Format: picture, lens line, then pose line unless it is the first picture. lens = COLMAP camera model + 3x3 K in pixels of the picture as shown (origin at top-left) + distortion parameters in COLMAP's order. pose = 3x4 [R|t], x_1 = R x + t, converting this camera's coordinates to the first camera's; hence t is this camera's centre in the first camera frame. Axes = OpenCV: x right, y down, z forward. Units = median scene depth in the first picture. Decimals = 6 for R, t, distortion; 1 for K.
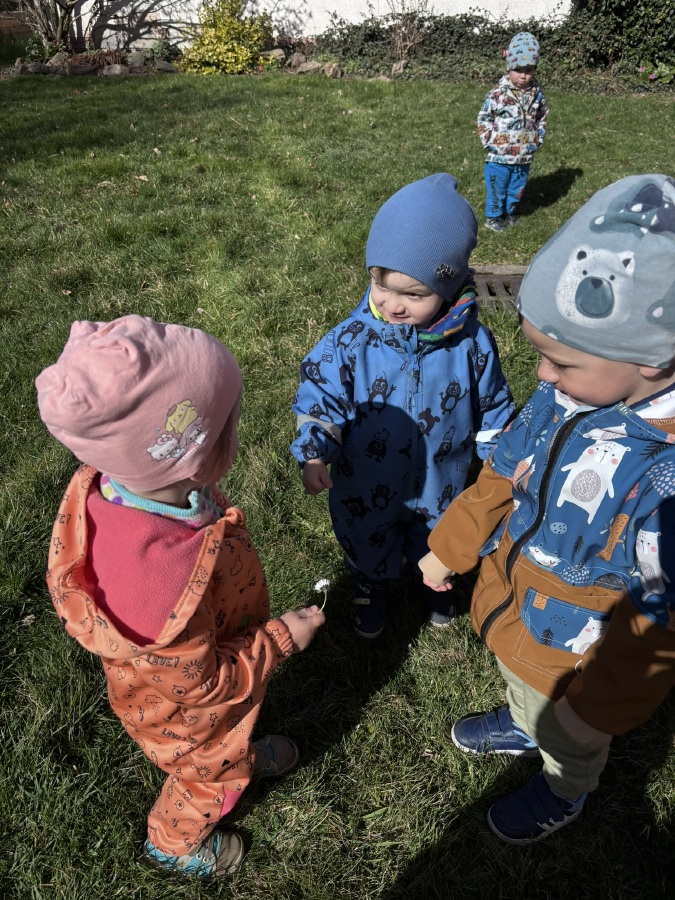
lens RADIAL K [[691.8, 0, 337.5], [0, 691.8, 450.0], [0, 0, 1]] dist [0.072111, -0.098556]
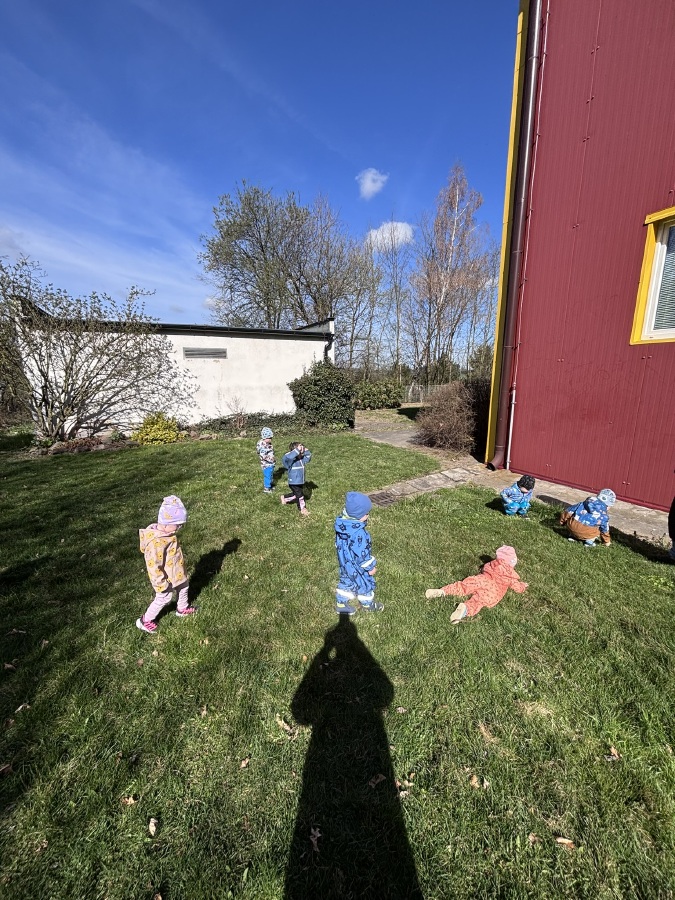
lens RADIAL K [[368.0, 0, 331.8], [0, 368.0, 454.5], [0, 0, 1]] dist [0.011738, -0.000158]
pose [[0.834363, -0.128314, 0.536073, -0.335506], [0.321987, 0.902811, -0.285056, -0.004128], [-0.447396, 0.410449, 0.794587, -0.138781]]
